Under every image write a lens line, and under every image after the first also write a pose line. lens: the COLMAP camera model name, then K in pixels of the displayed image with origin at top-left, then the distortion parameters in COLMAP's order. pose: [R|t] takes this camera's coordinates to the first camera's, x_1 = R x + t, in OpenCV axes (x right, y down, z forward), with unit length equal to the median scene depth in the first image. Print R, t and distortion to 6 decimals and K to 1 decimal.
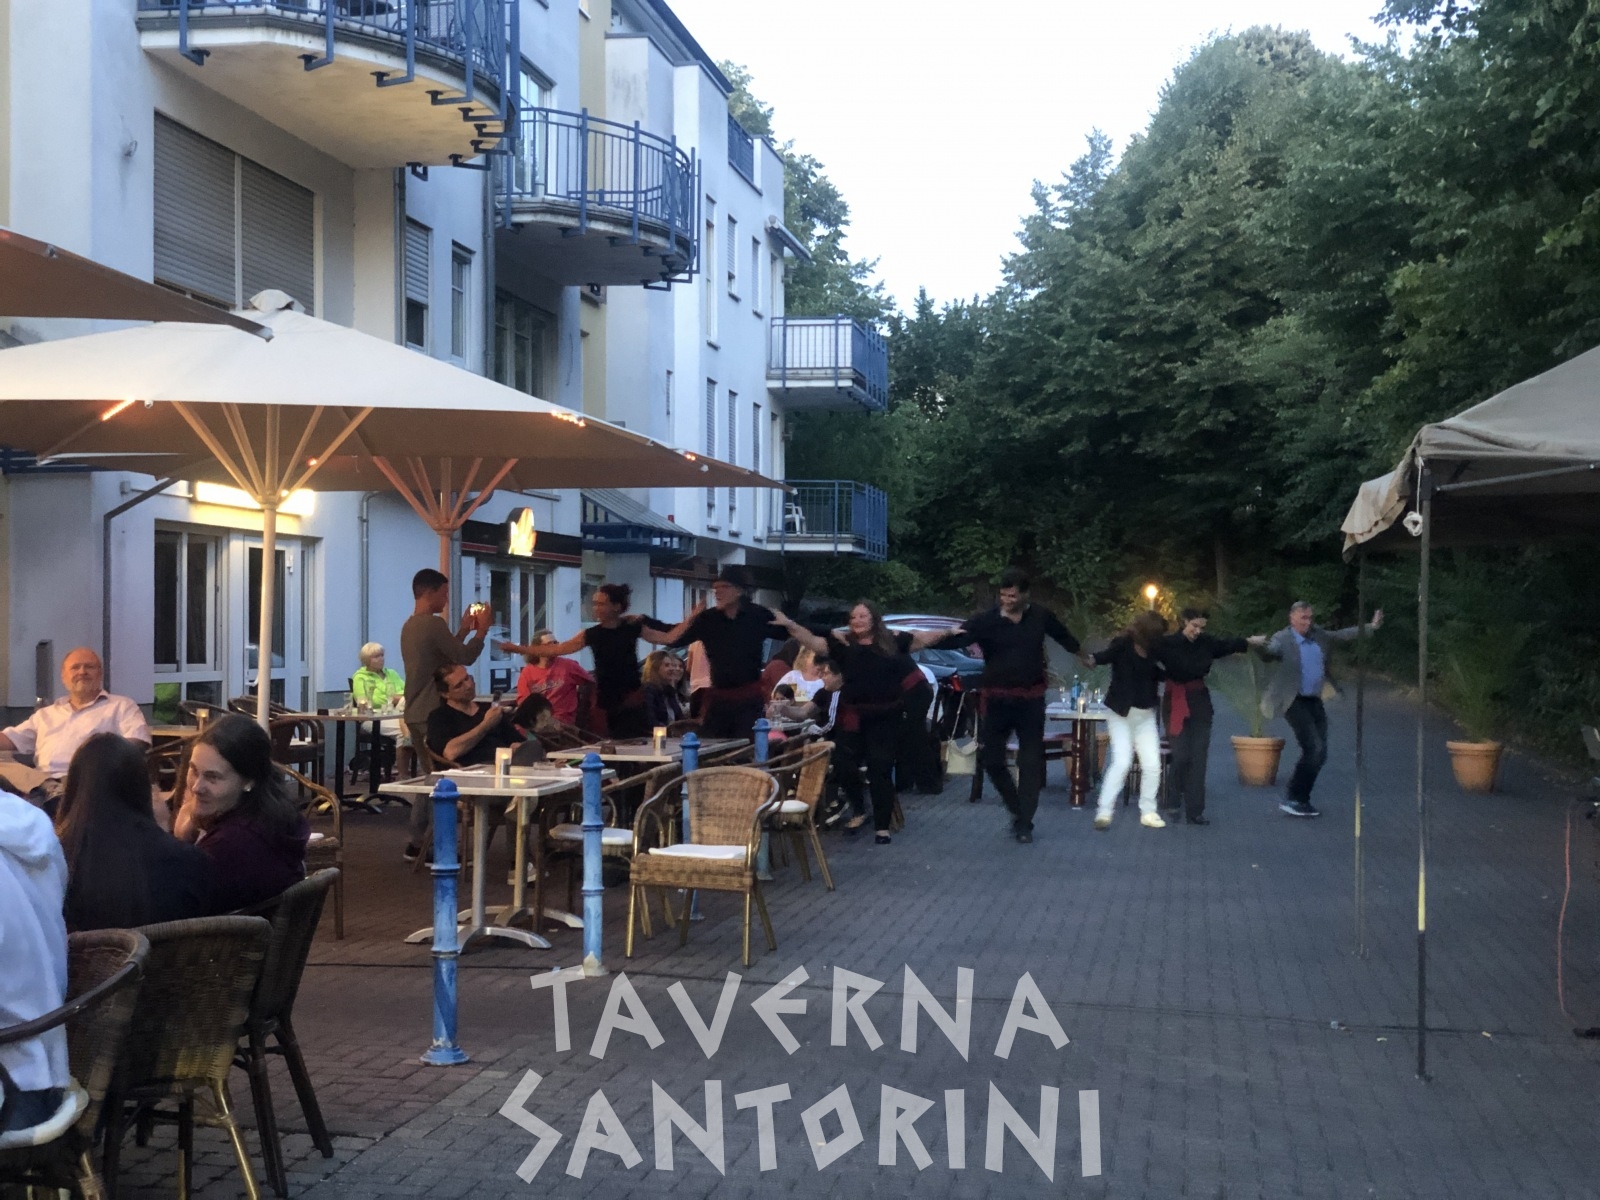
lens RADIAL K [[2347.0, 0, 800.0], [0, 2347.0, 600.0], [0, 0, 1]] dist [0.022797, 0.130712]
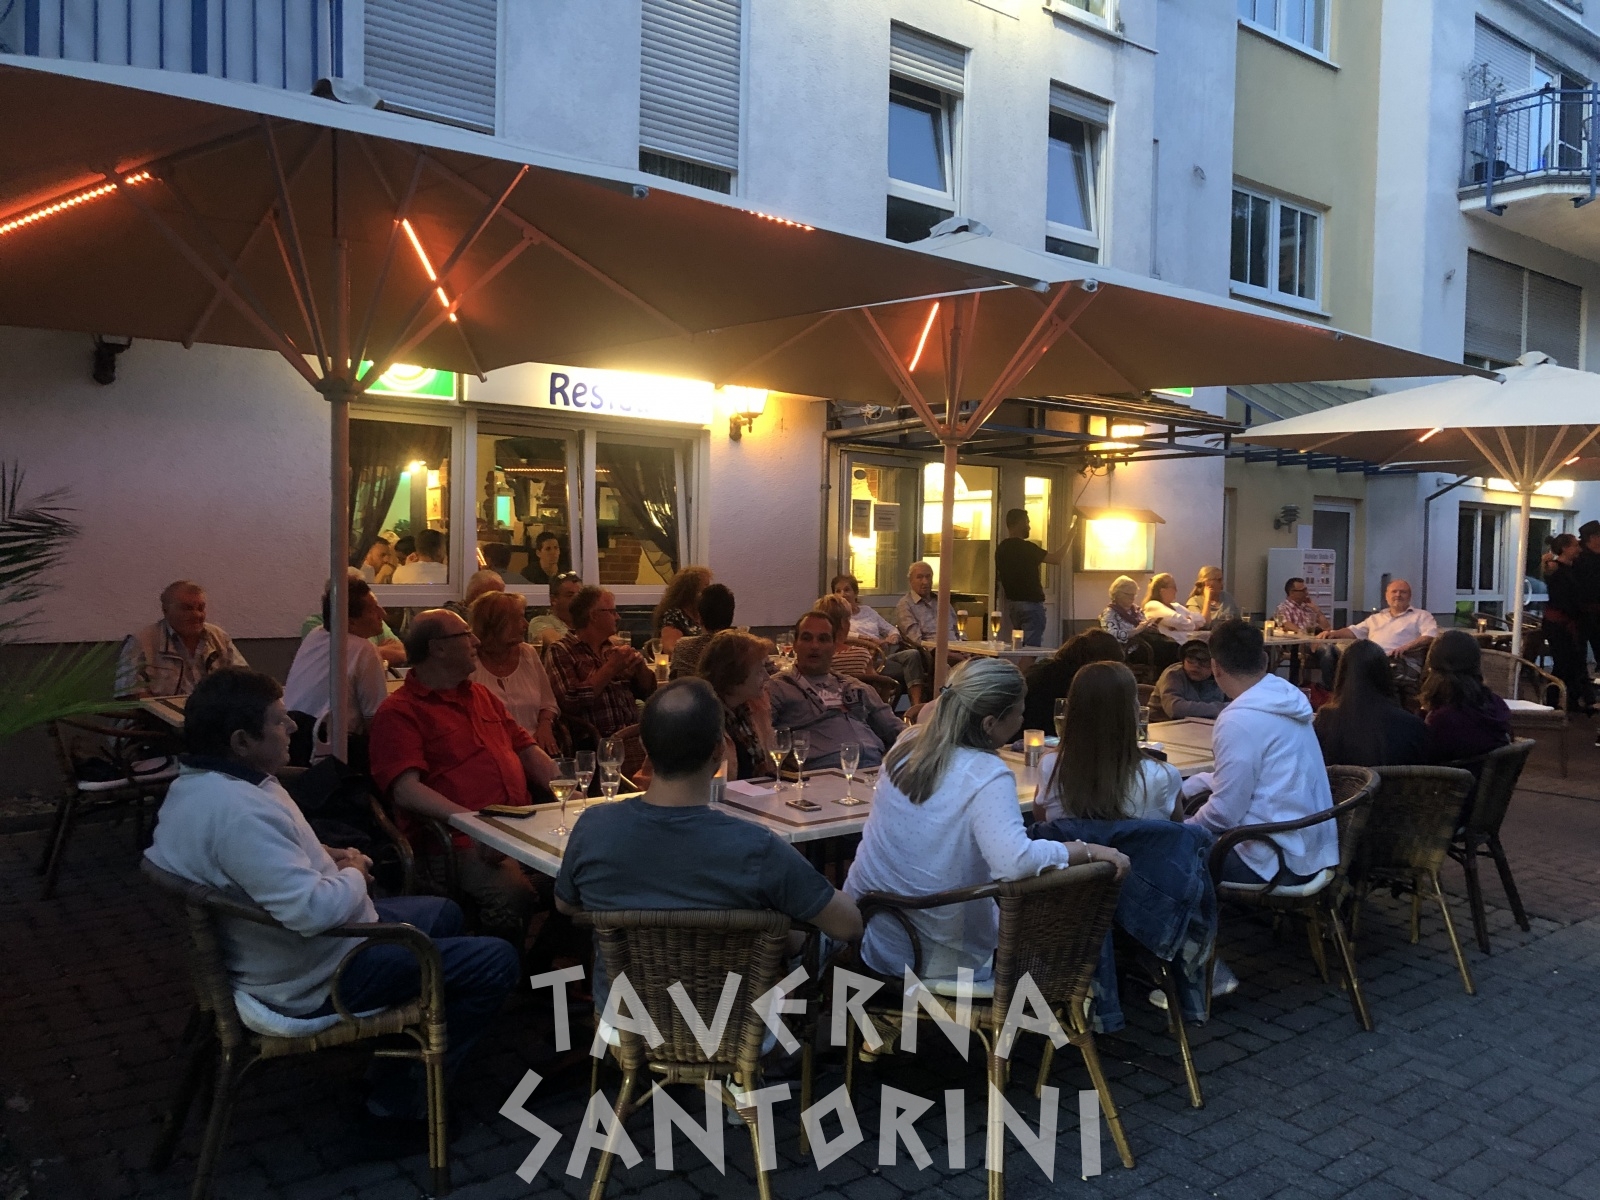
lens RADIAL K [[1303.8, 0, 822.4], [0, 1303.8, 586.1], [0, 0, 1]] dist [0.011976, 0.004475]
pose [[0.743608, 0.032002, -0.667849, 0.003220], [-0.011718, 0.999324, 0.034838, -0.001009], [0.668513, -0.018080, 0.743481, 0.019384]]
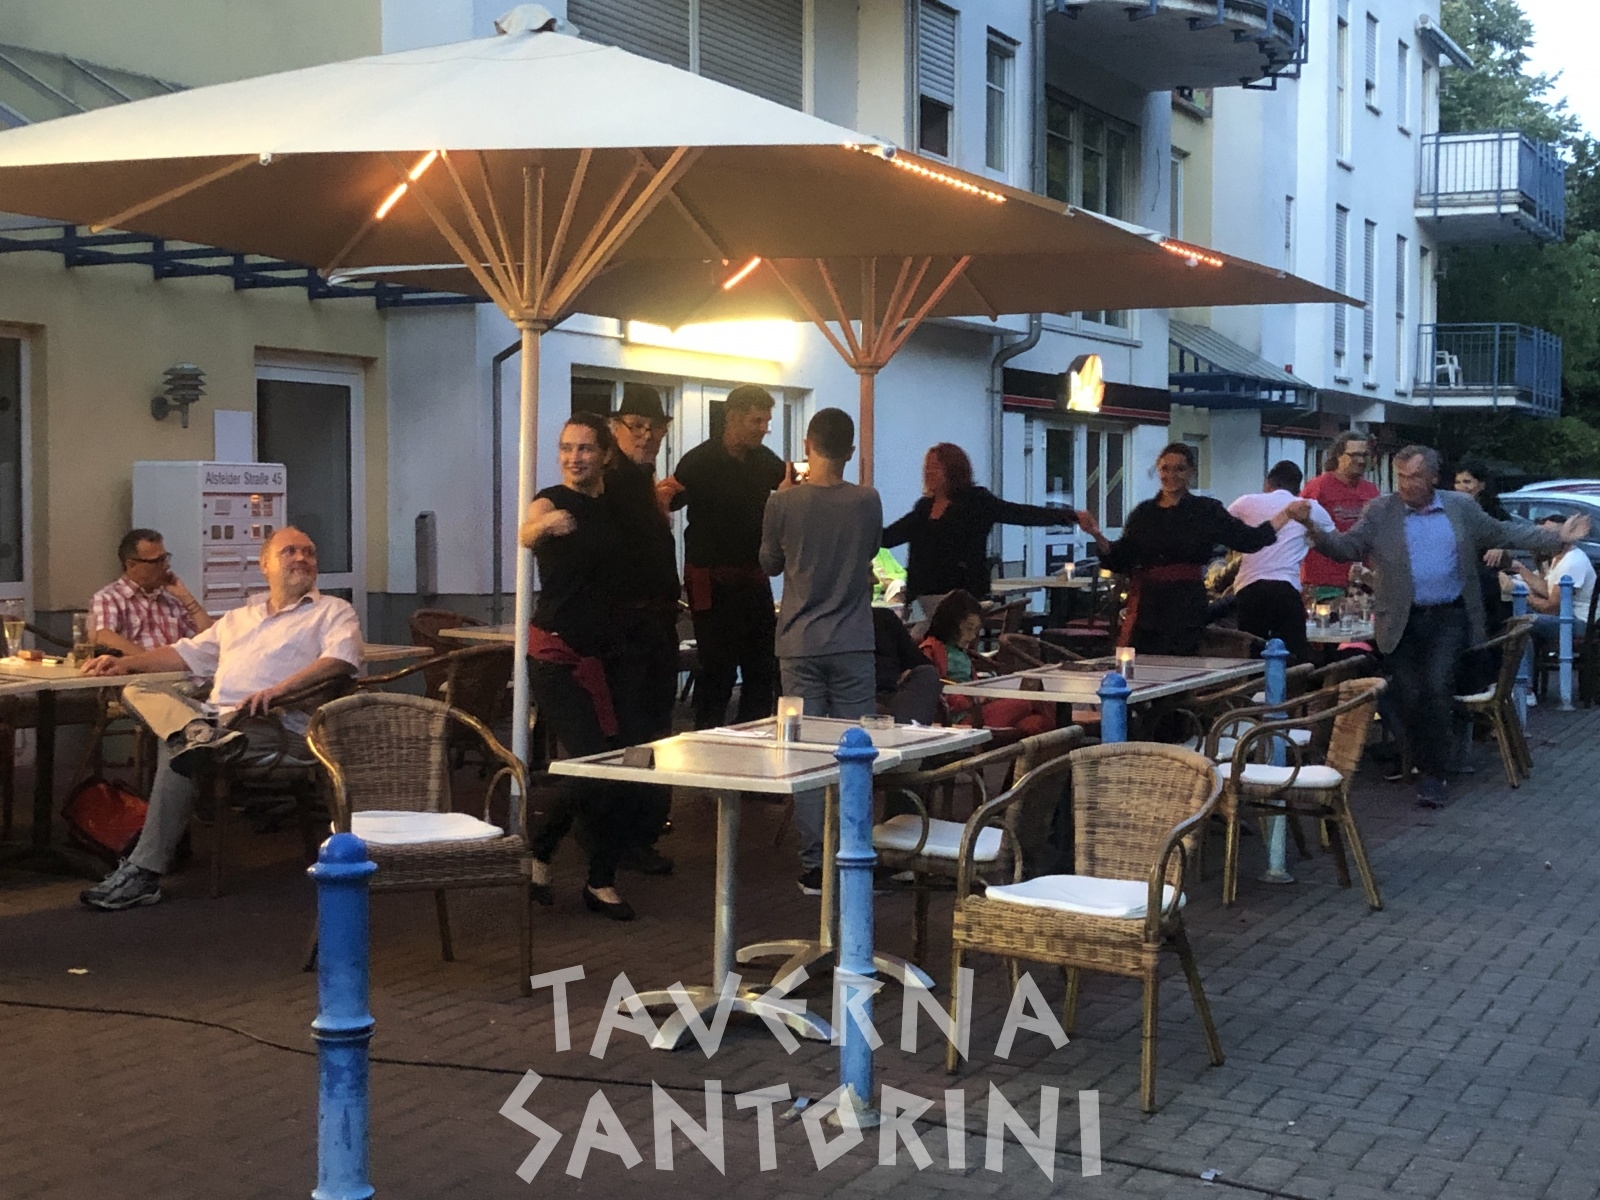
lens RADIAL K [[2376.7, 0, 800.0], [0, 2376.7, 579.2], [0, 0, 1]] dist [0.234210, -0.879096]
pose [[0.962735, 0.011894, -0.270184, 0.017307], [0.001057, 0.998859, 0.047738, 0.000516], [0.270443, -0.046245, 0.961625, 0.146214]]
